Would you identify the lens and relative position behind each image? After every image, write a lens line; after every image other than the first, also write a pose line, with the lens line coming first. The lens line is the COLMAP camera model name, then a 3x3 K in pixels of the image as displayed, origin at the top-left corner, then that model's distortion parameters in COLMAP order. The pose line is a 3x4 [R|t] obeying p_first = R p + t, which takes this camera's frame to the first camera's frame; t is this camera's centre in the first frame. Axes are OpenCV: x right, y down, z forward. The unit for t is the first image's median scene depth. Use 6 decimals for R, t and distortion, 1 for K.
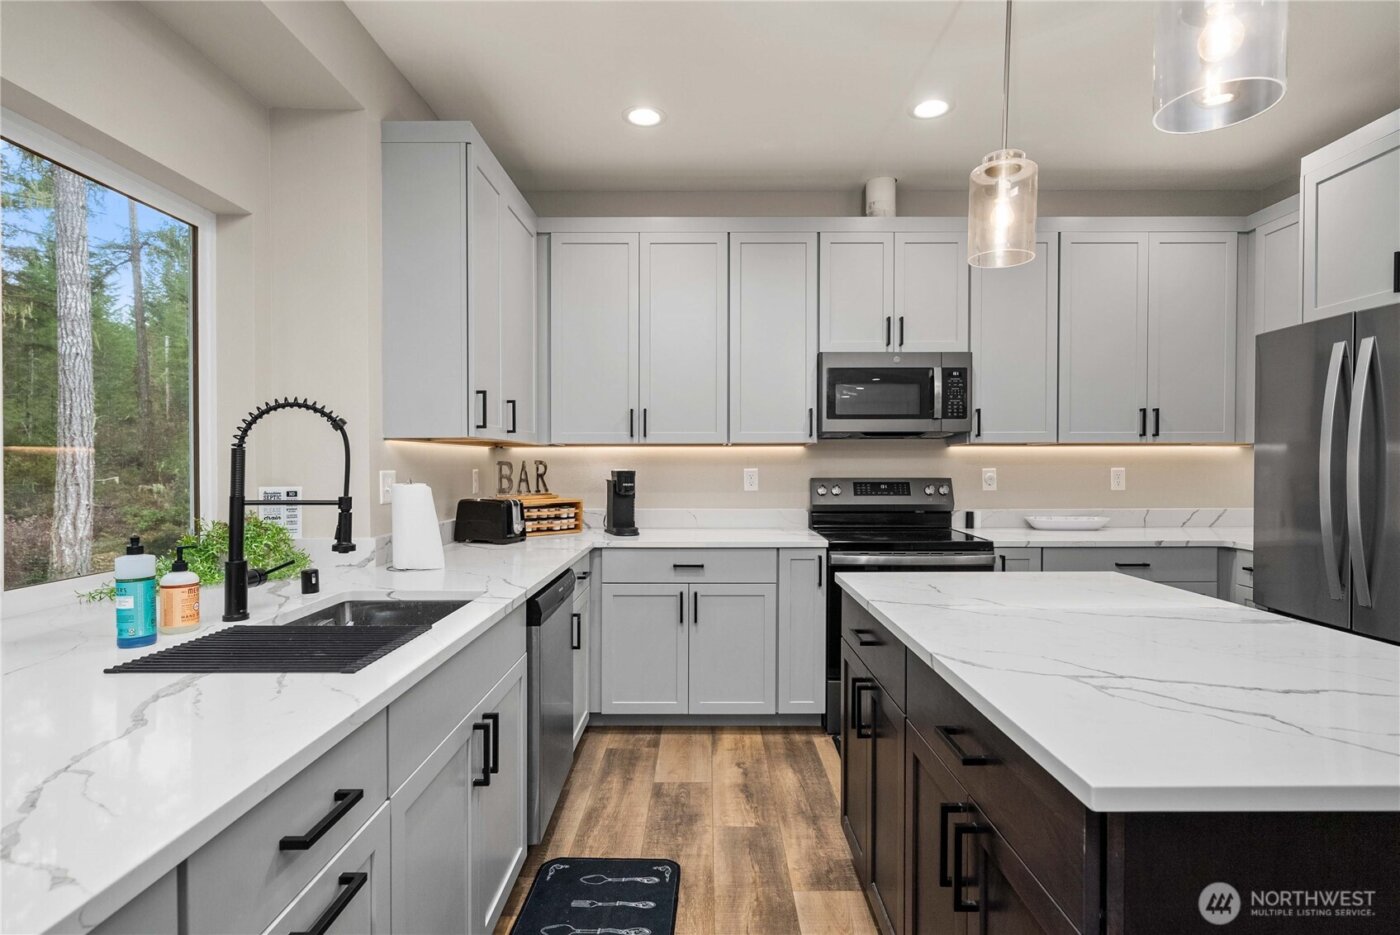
lens RADIAL K [[702.8, 0, 699.6], [0, 702.8, 468.9], [0, 0, 1]] dist [-0.006212, -0.000158]
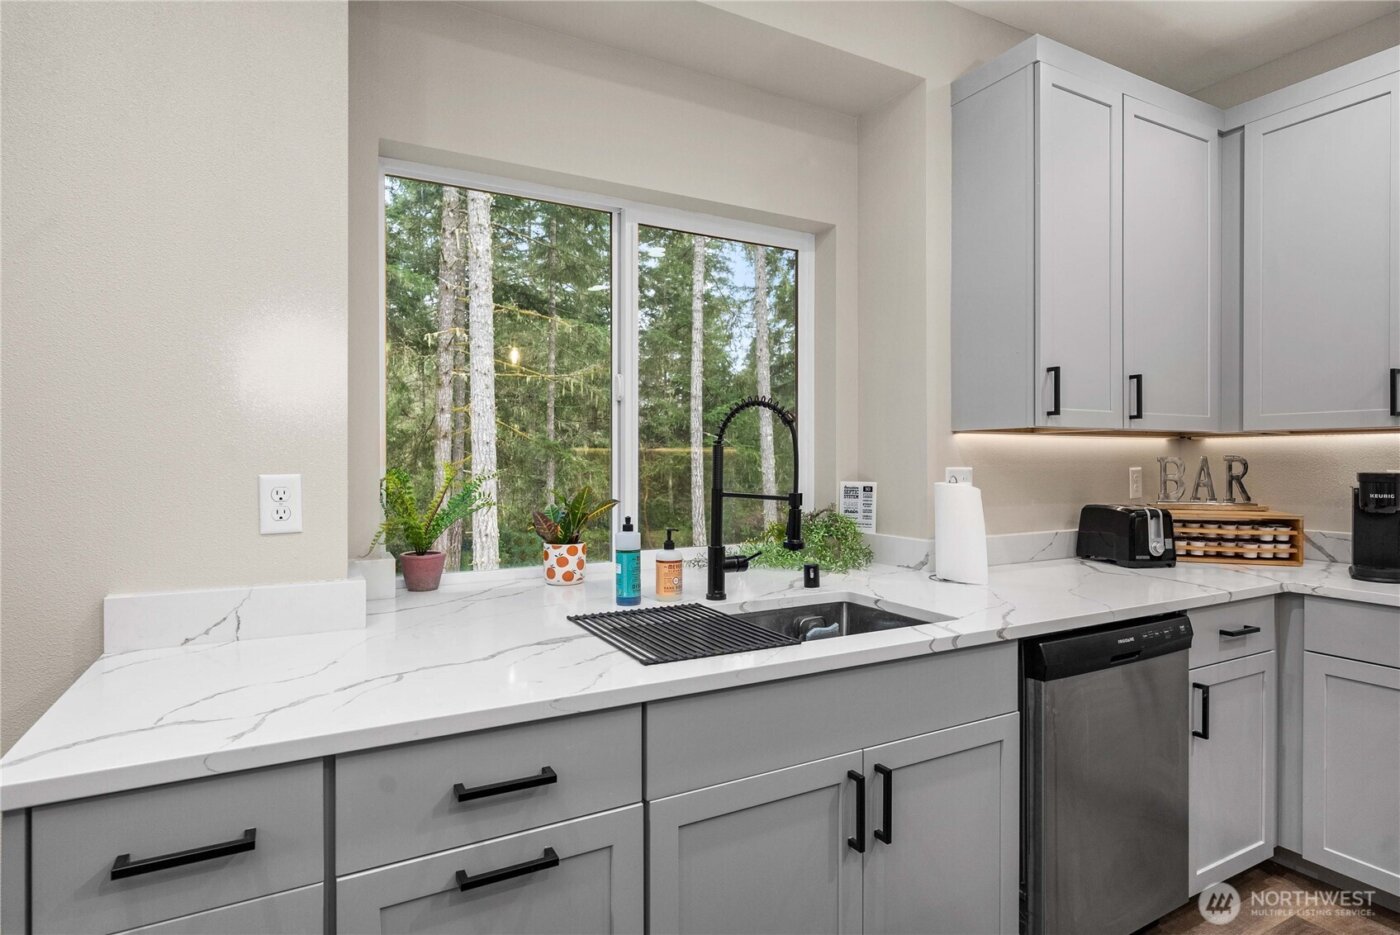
lens RADIAL K [[736.5, 0, 700.3], [0, 736.5, 459.2], [0, 0, 1]] dist [-0.000293, 0.001302]
pose [[0.487426, 0.001440, -0.873163, 0.179637], [-0.009368, 0.999950, -0.003581, -0.001371], [0.873114, 0.009925, 0.487415, 0.207022]]
